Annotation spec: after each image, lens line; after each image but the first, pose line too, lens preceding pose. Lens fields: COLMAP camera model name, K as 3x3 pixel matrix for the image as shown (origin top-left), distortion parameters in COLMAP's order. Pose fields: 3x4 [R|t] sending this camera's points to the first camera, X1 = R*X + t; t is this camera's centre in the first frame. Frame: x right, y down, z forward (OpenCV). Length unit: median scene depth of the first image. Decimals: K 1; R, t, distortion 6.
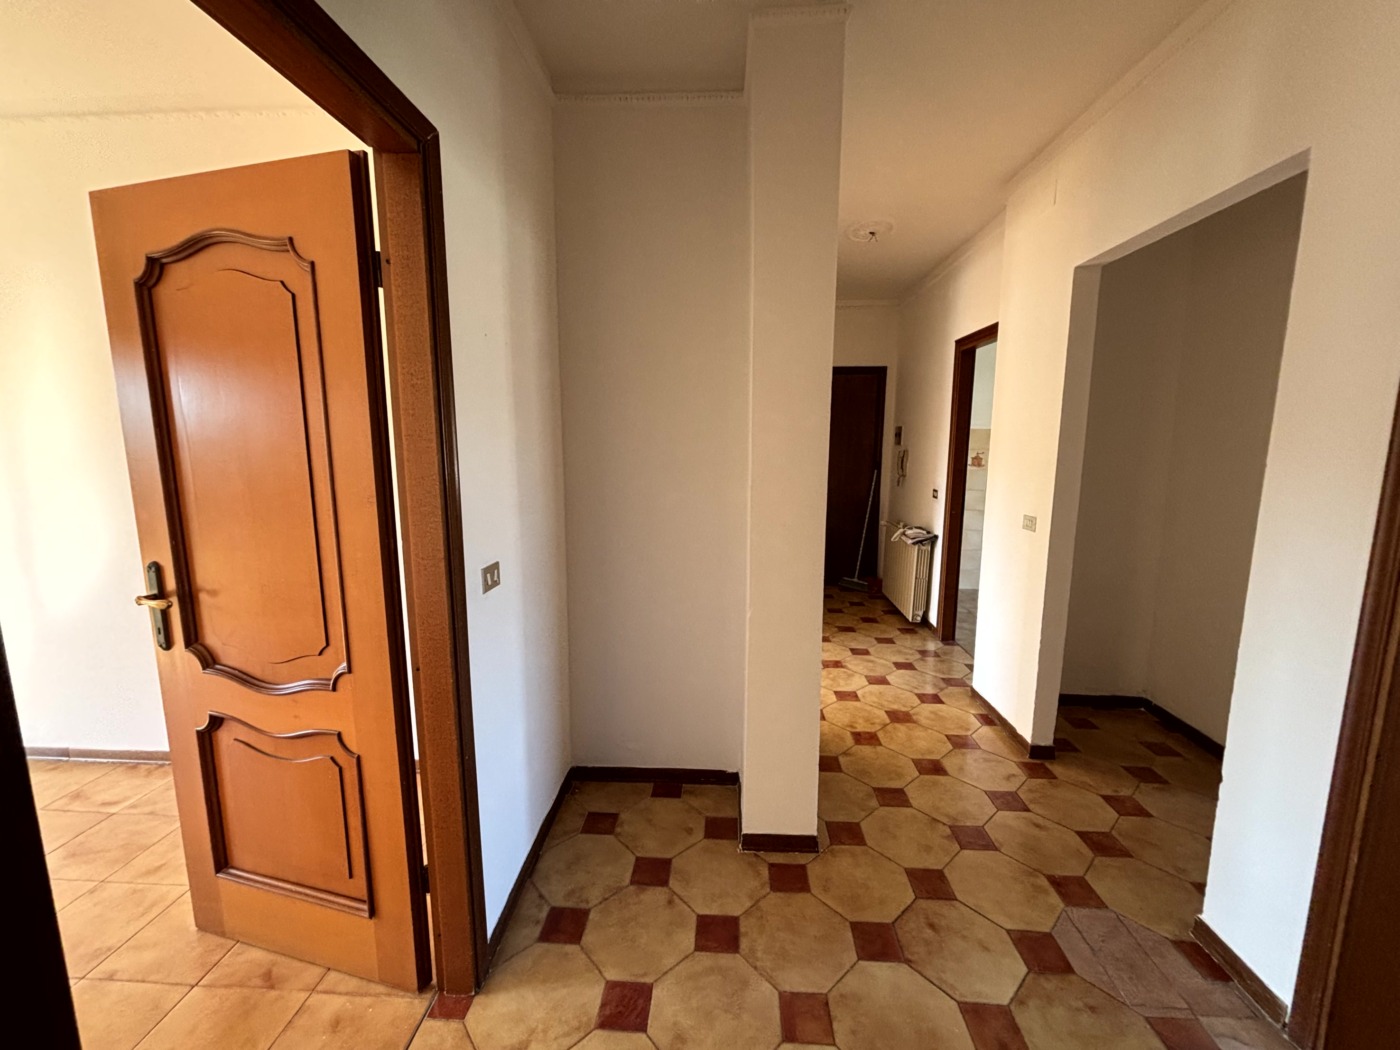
lens RADIAL K [[564.5, 0, 695.1], [0, 564.5, 516.0], [0, 0, 1]] dist [0.007248, 0.001486]
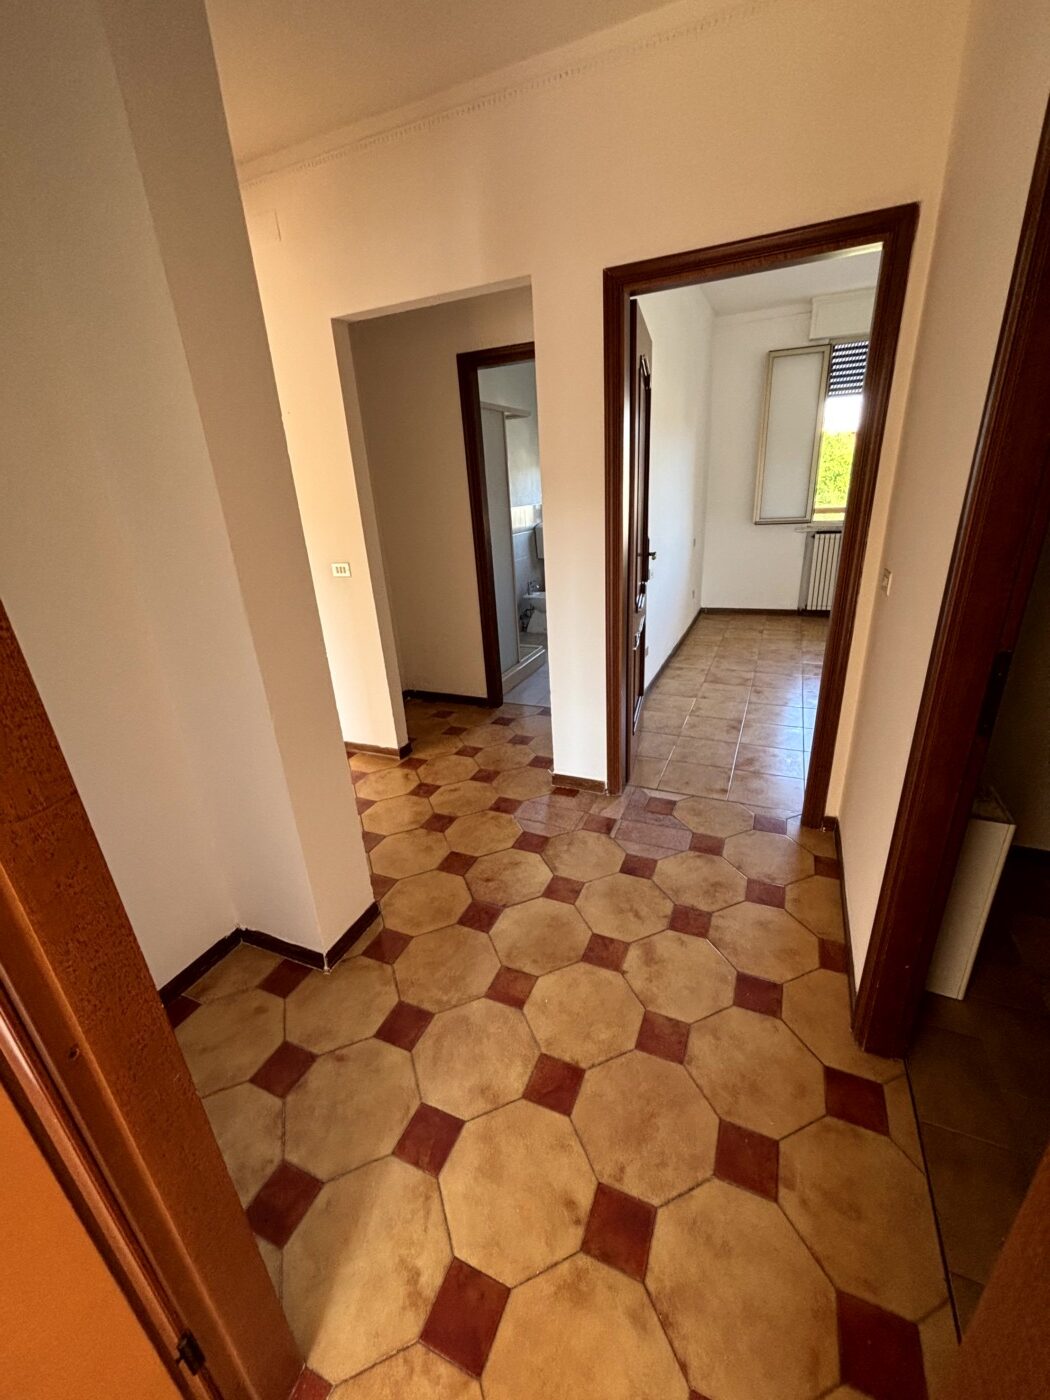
lens RADIAL K [[564.5, 0, 514.3], [0, 564.5, 700.4], [0, 0, 1]] dist [0.007248, 0.001486]
pose [[0.361185, -0.360441, 0.860016, -0.514778], [0.188554, 0.931454, 0.311193, -0.050675], [-0.913232, 0.049761, 0.404389, 0.394543]]
